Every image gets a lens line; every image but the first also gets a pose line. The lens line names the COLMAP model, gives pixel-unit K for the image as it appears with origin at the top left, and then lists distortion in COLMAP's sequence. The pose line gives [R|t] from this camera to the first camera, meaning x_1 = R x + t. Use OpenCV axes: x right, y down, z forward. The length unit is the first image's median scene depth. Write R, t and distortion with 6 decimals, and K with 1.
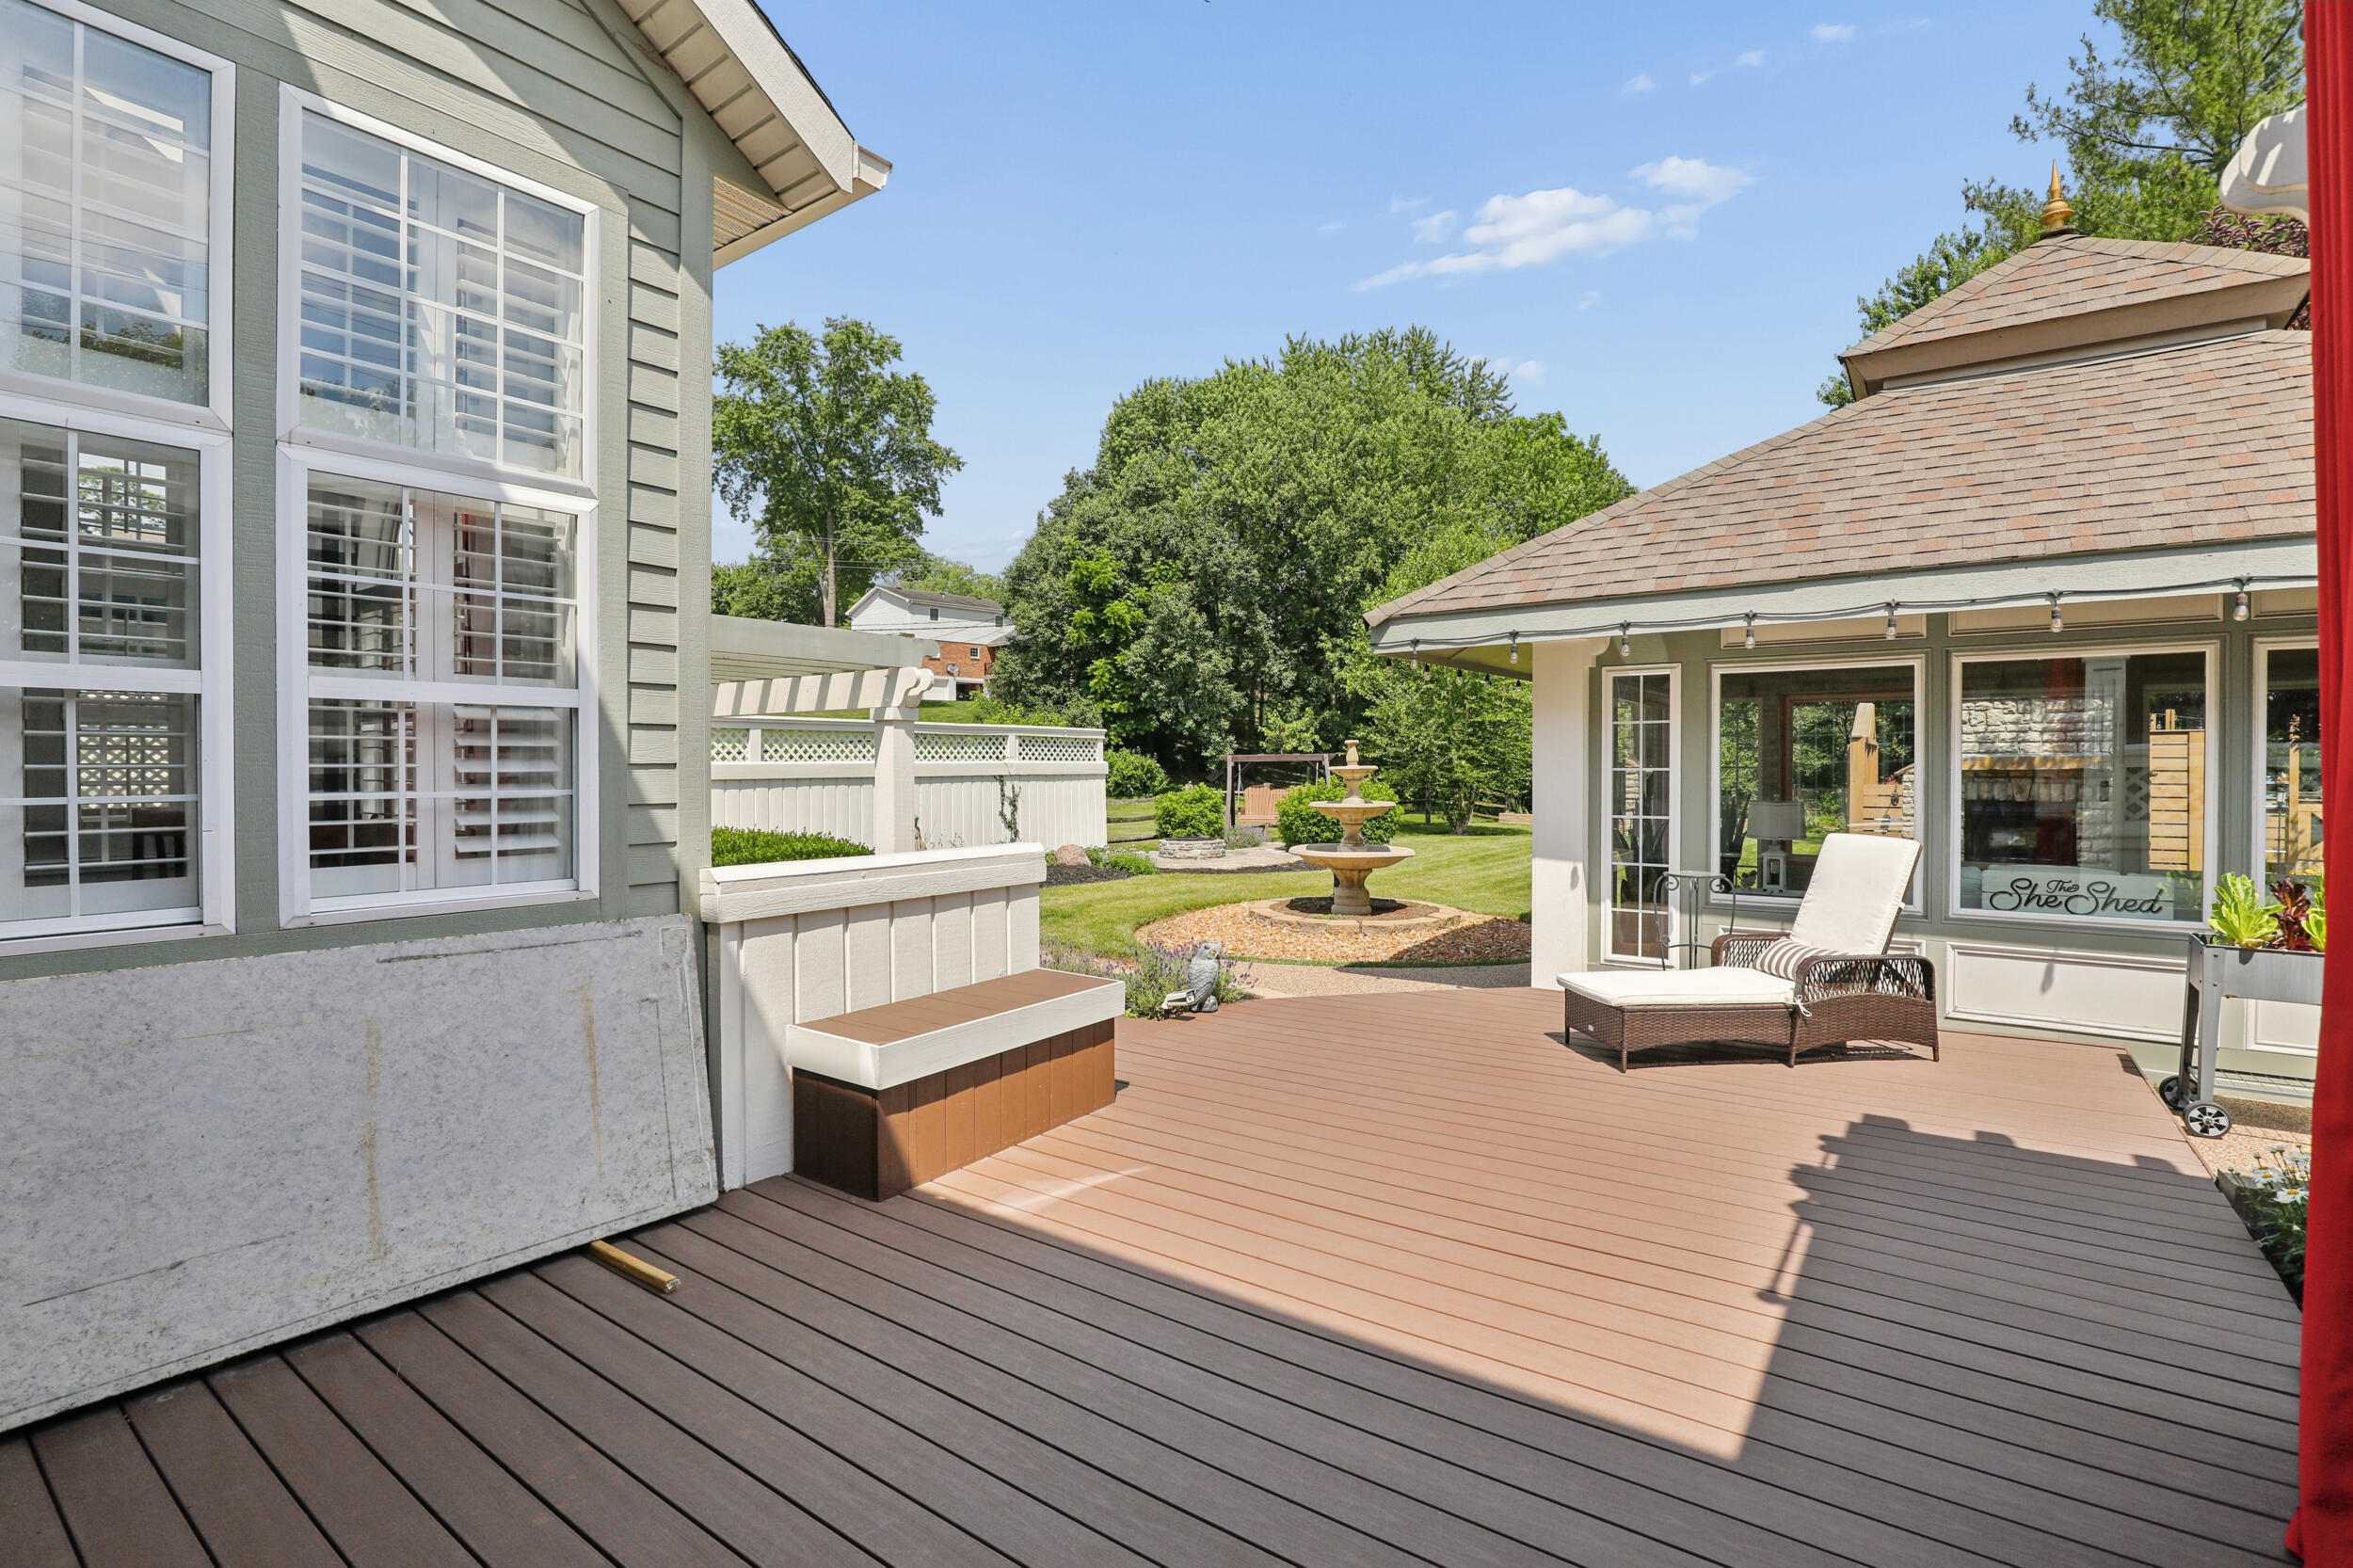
lens RADIAL K [[1085.2, 0, 1176.5], [0, 1085.2, 784.0], [0, 0, 1]] dist [0.000067, -0.000011]
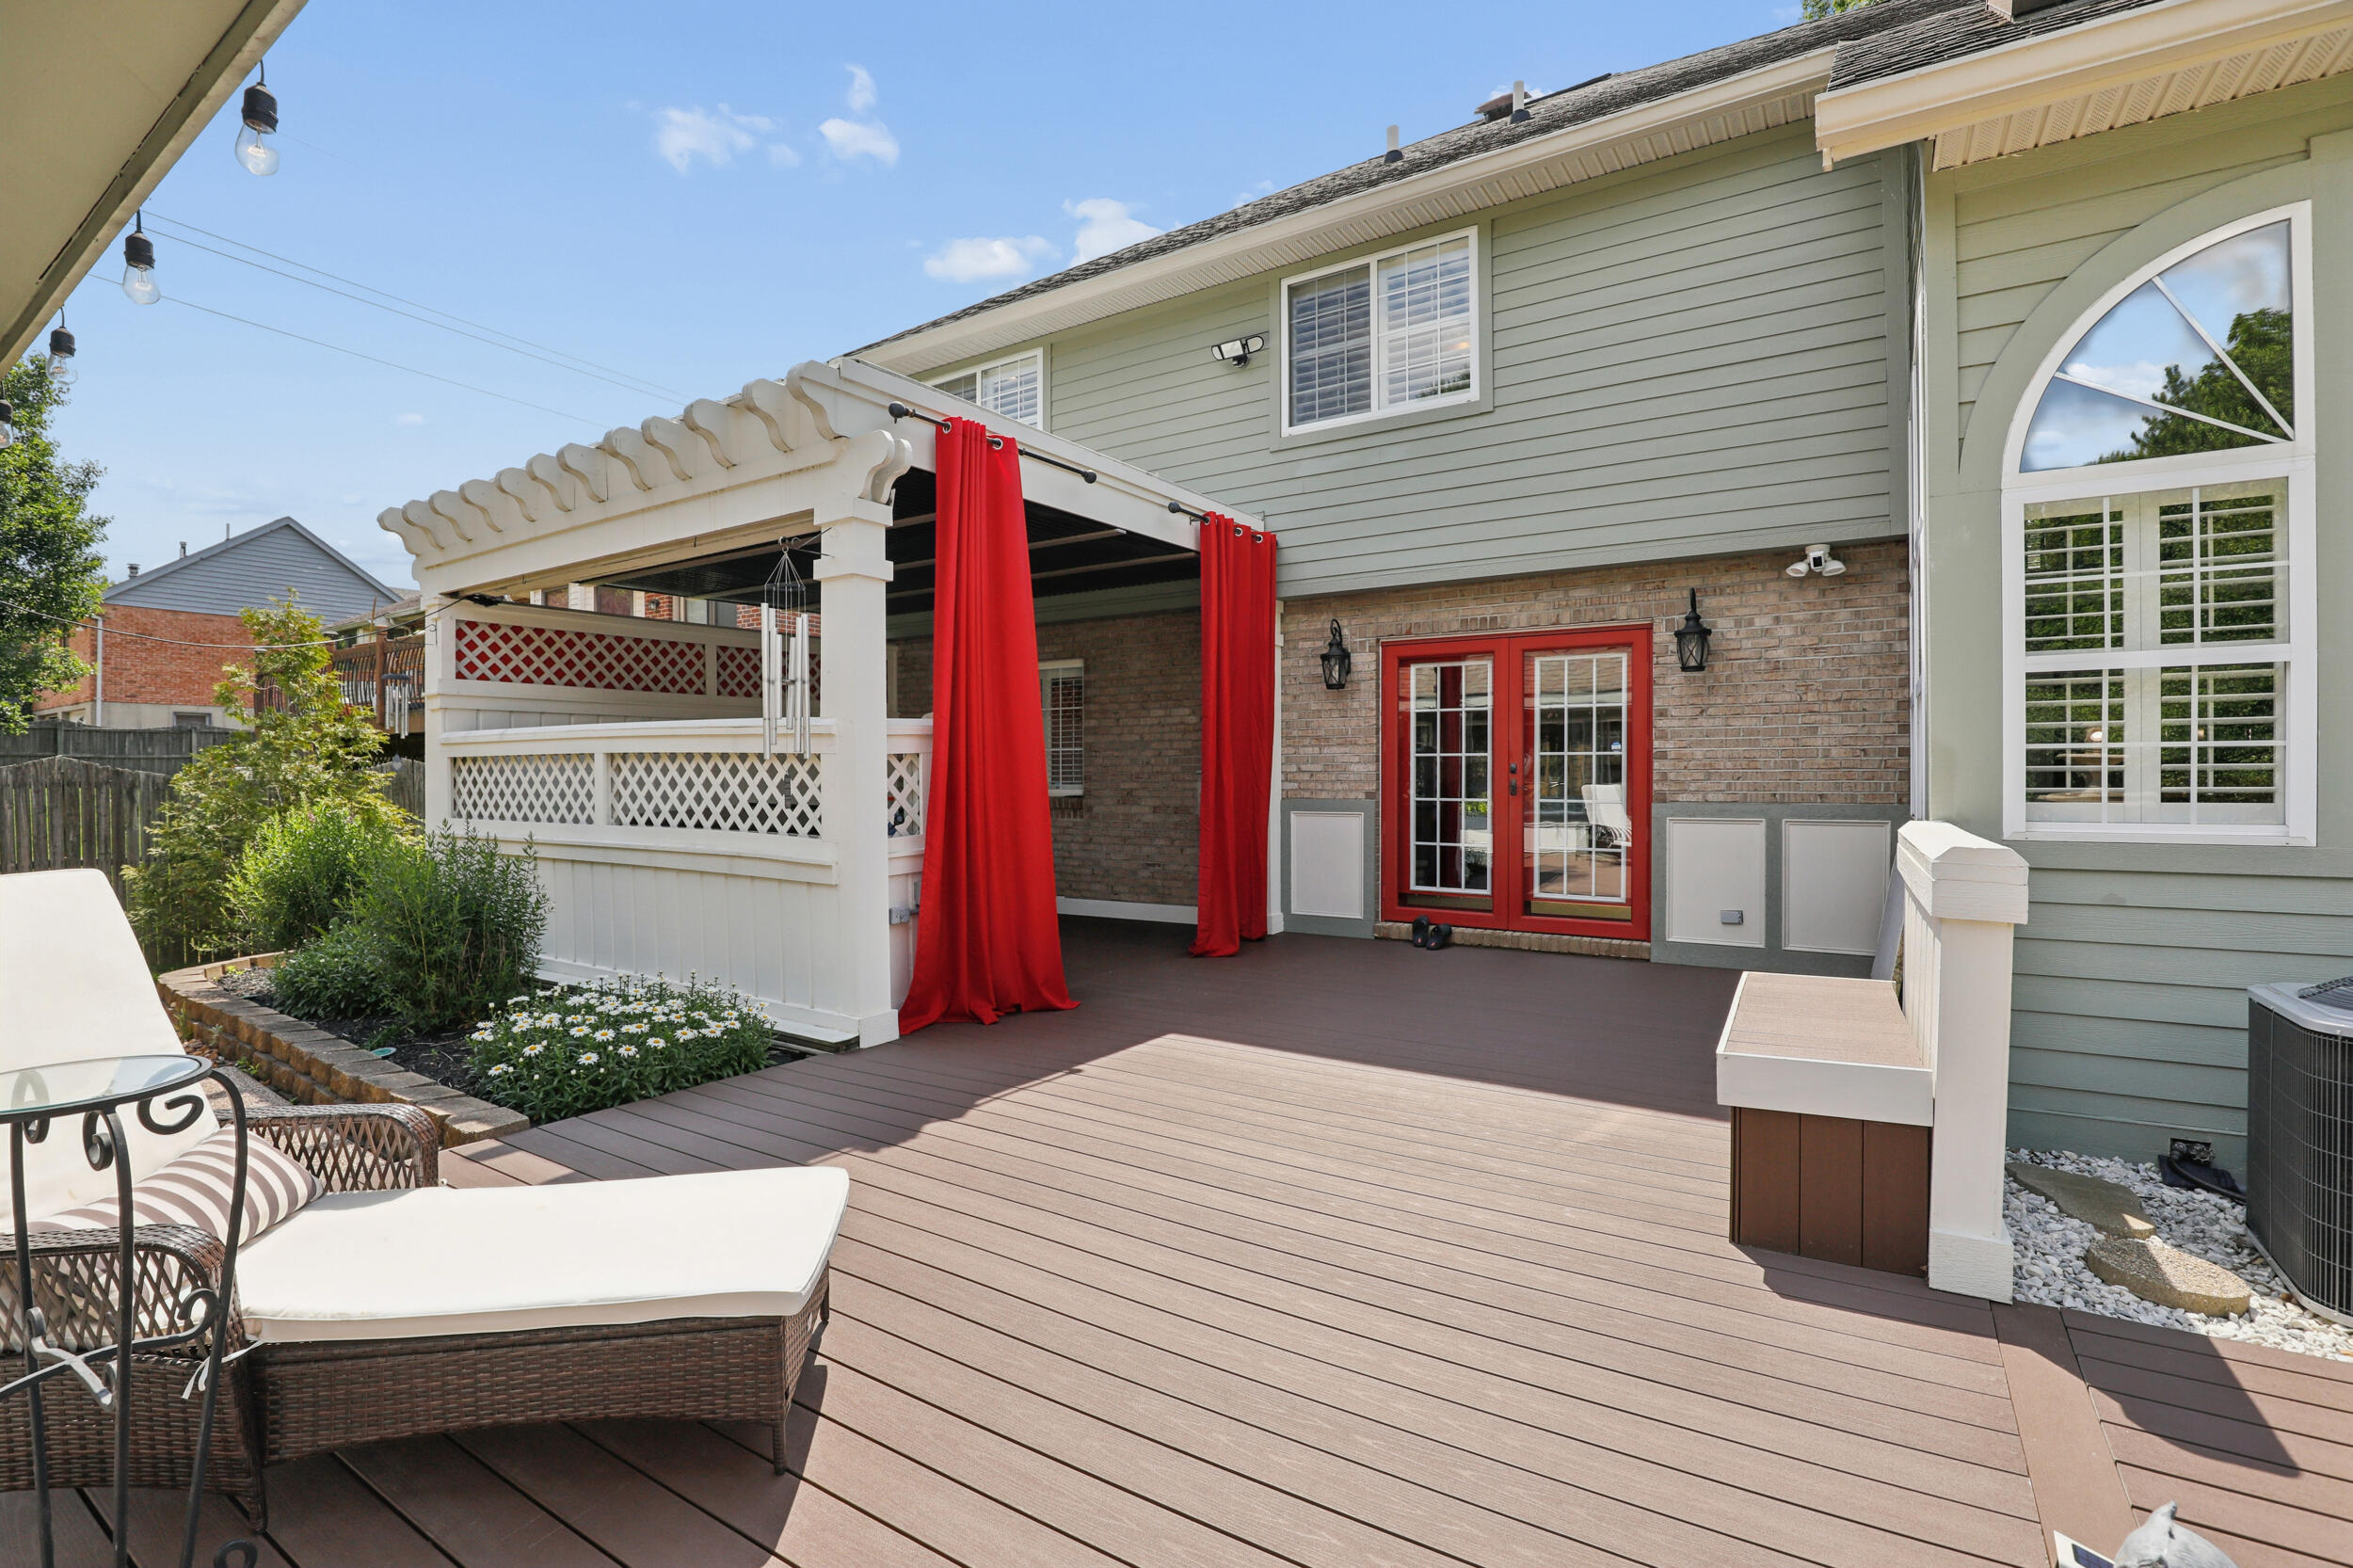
lens RADIAL K [[1085.2, 0, 1176.5], [0, 1085.2, 784.0], [0, 0, 1]] dist [0.000067, -0.000011]
pose [[-0.998393, 0.003052, -0.056584, 0.393302], [0.002480, 0.999945, 0.010190, 0.027511], [0.056612, 0.010034, -0.998346, 2.097947]]
